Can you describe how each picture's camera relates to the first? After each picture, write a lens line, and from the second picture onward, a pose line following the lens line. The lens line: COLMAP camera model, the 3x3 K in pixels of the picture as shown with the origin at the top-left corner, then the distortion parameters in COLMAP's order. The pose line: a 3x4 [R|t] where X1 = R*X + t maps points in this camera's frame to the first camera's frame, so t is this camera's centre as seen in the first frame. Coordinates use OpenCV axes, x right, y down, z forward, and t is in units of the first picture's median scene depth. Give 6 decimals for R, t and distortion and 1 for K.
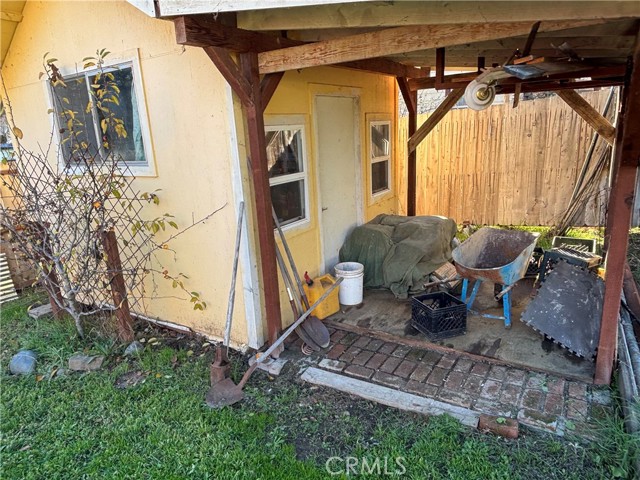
lens RADIAL K [[424.2, 0, 320.0], [0, 424.2, 240.0], [0, 0, 1]] dist [0.051051, -0.067368]
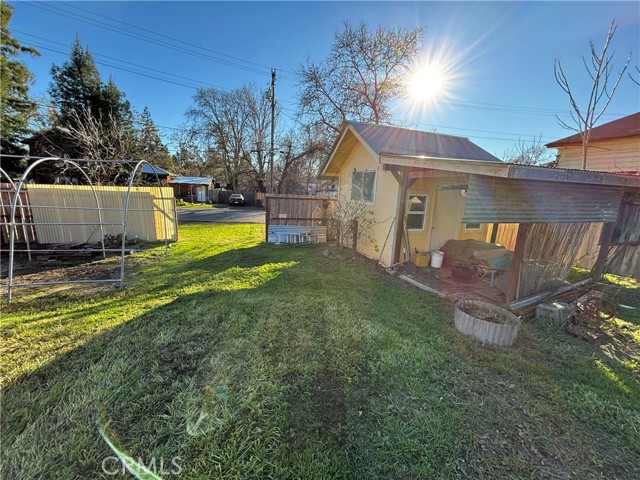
lens RADIAL K [[255.7, 0, 320.0], [0, 255.7, 240.0], [0, 0, 1]] dist [0.000467, -0.000014]
pose [[0.781310, 0.208638, -0.588239, 0.458180], [-0.235131, 0.971429, 0.032244, 0.124718], [0.578160, 0.113120, 0.808044, -0.704481]]
